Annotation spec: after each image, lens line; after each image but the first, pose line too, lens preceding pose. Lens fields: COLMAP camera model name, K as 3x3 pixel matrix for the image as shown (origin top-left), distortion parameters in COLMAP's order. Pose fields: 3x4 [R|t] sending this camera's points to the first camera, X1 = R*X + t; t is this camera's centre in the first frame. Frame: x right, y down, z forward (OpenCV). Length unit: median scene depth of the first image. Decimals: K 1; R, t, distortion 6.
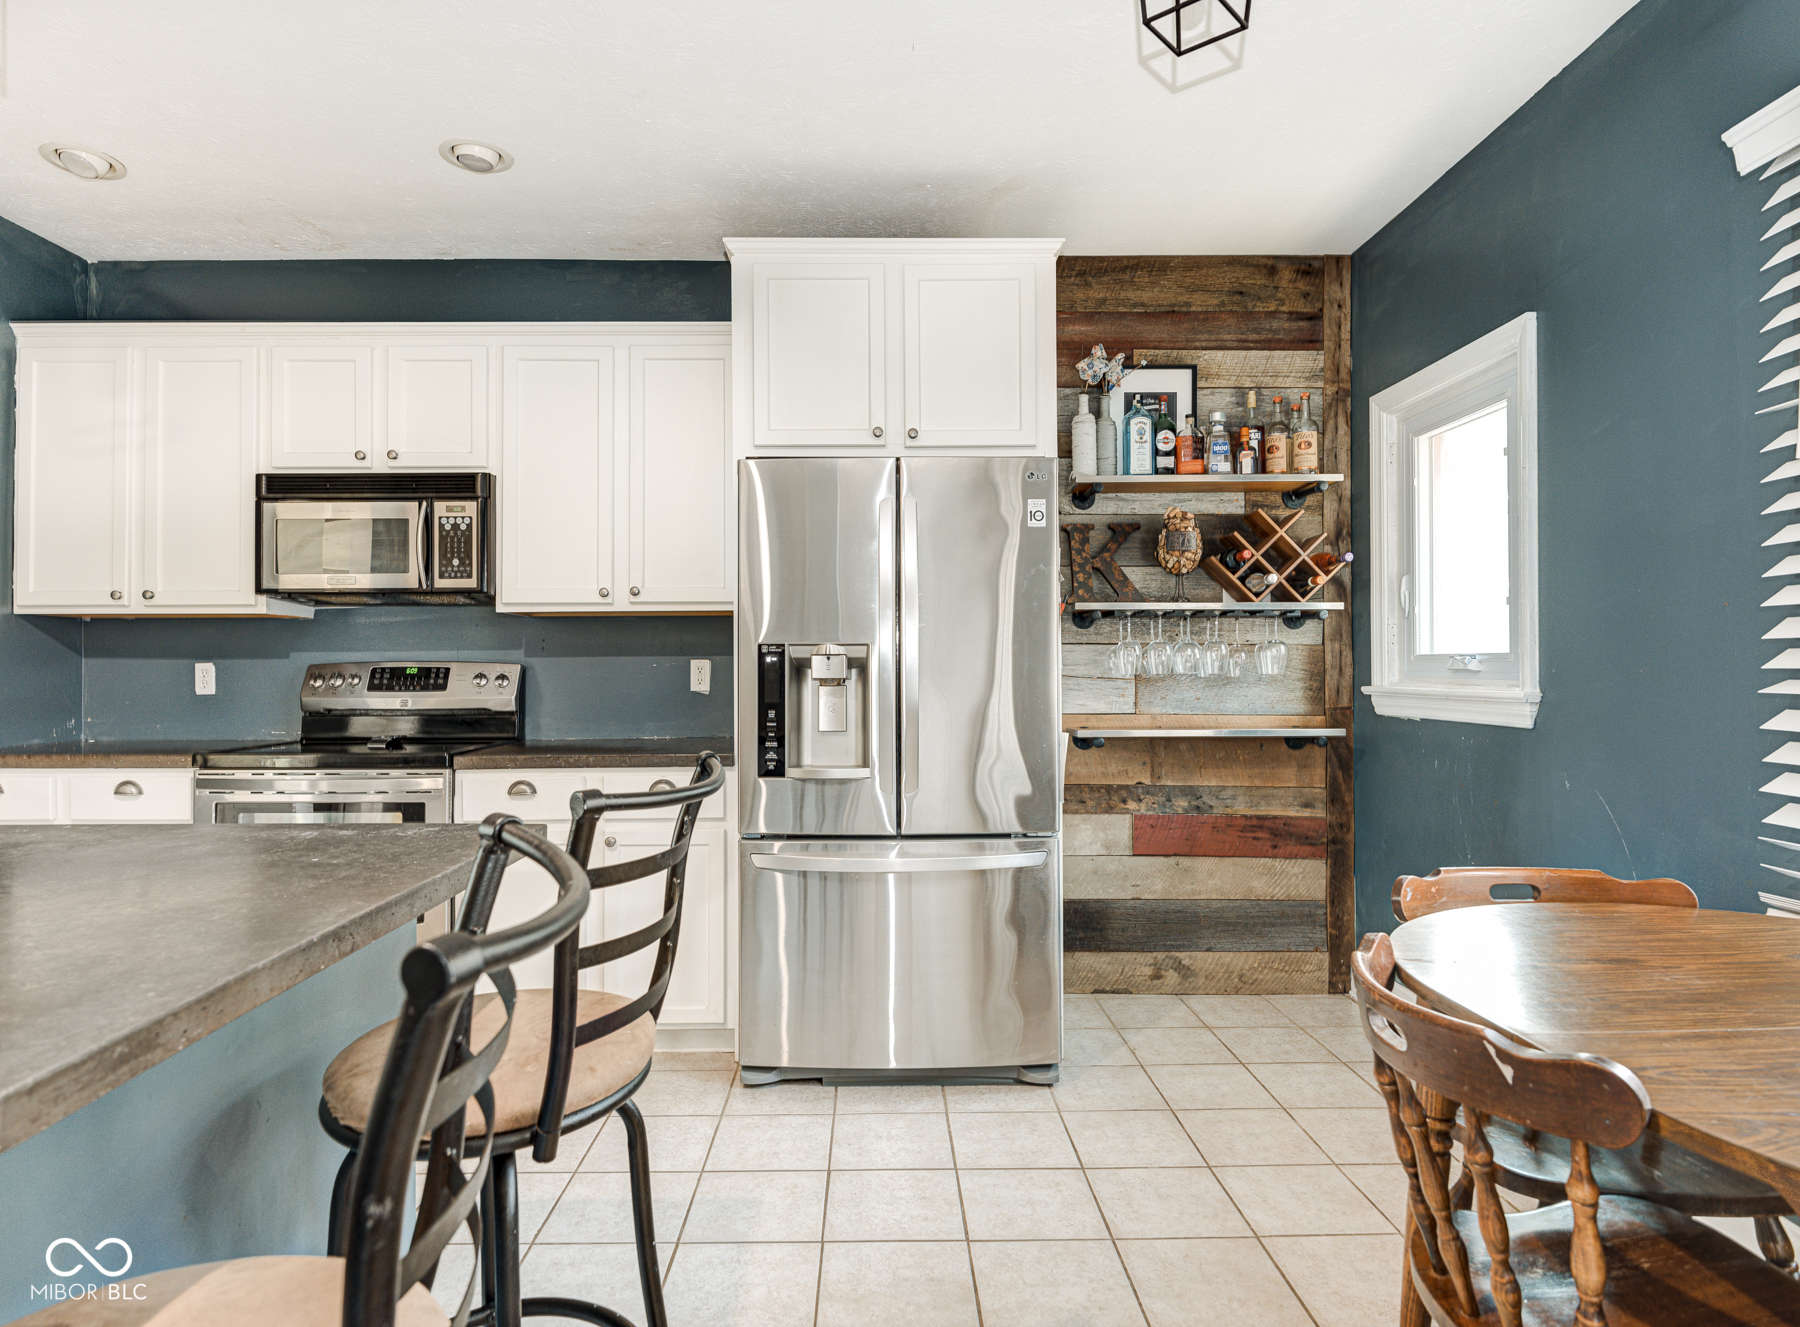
lens RADIAL K [[983.0, 0, 928.4], [0, 983.0, 658.2], [0, 0, 1]] dist [0.017299, -0.018735]
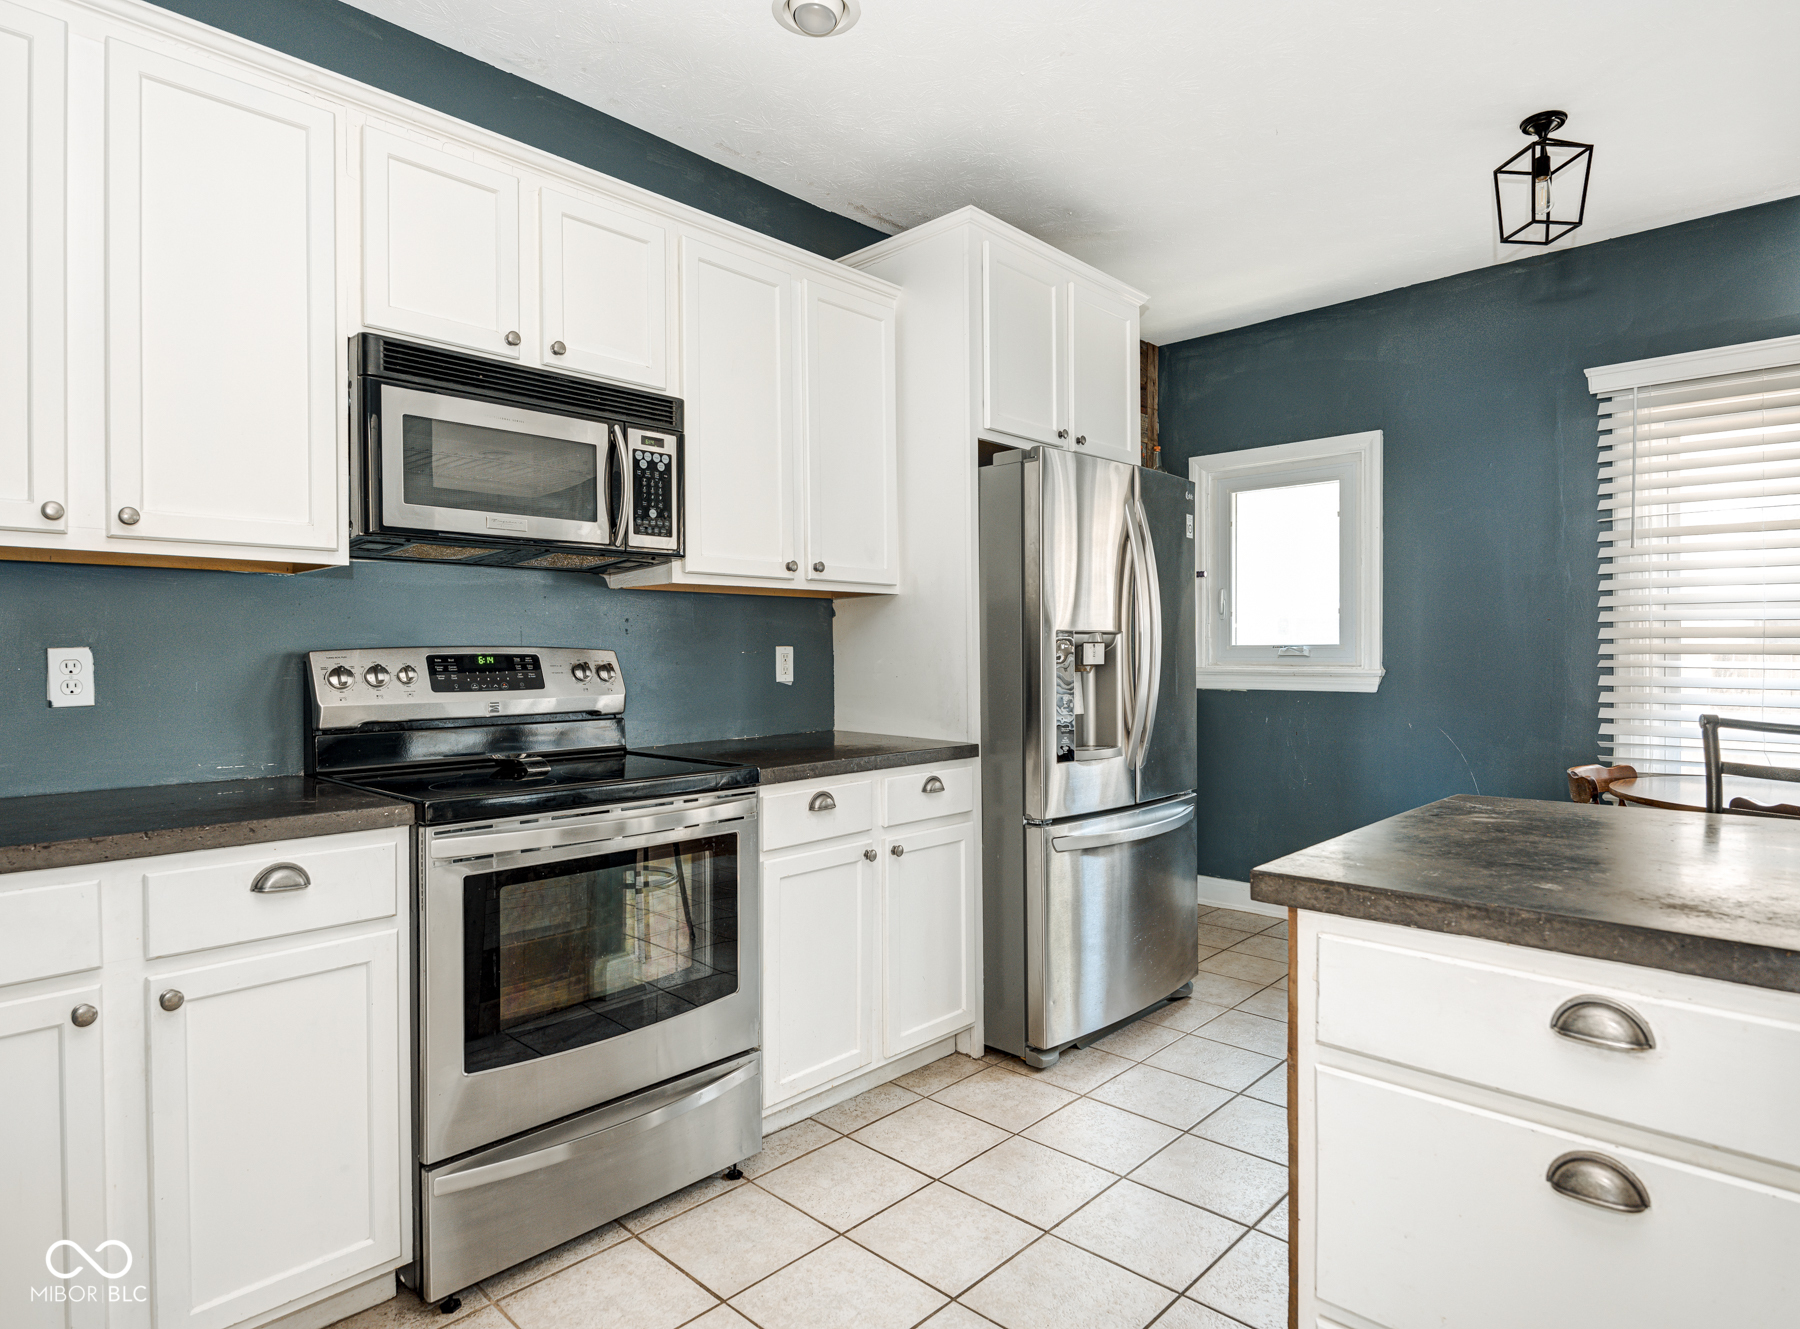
lens RADIAL K [[983.0, 0, 879.8], [0, 983.0, 653.2], [0, 0, 1]] dist [0.017299, -0.018735]
pose [[0.709746, 0.000198, 0.704458, -0.870540], [-0.004021, 0.999985, 0.003770, 0.004461], [-0.704447, -0.005508, 0.709736, 0.348705]]
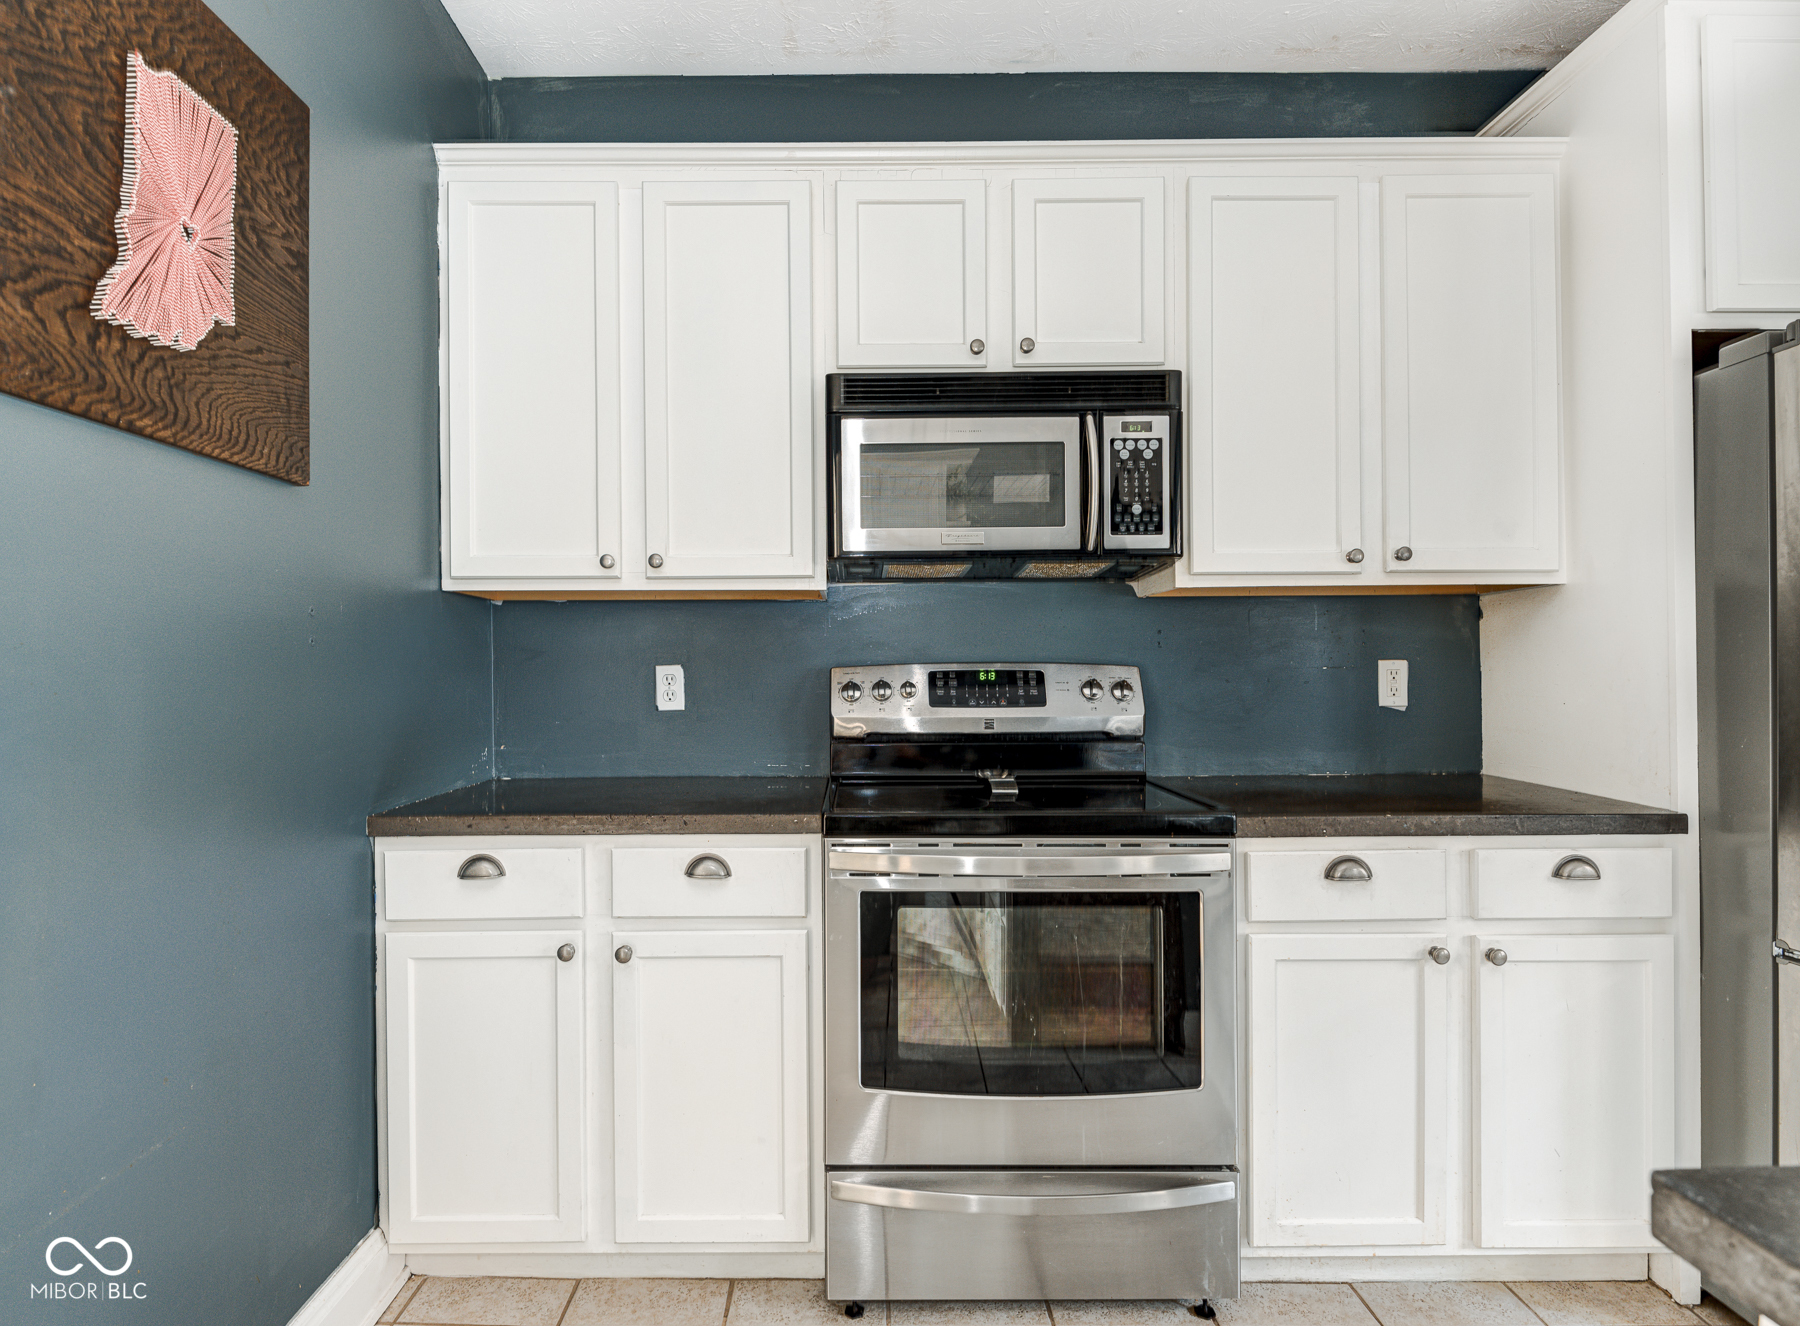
lens RADIAL K [[983.0, 0, 885.3], [0, 983.0, 667.1], [0, 0, 1]] dist [0.017299, -0.018735]
pose [[0.999916, -0.000606, -0.012927, -0.628688], [0.000686, 0.999981, 0.006147, 0.002286], [0.012923, -0.006155, 0.999898, 0.347817]]
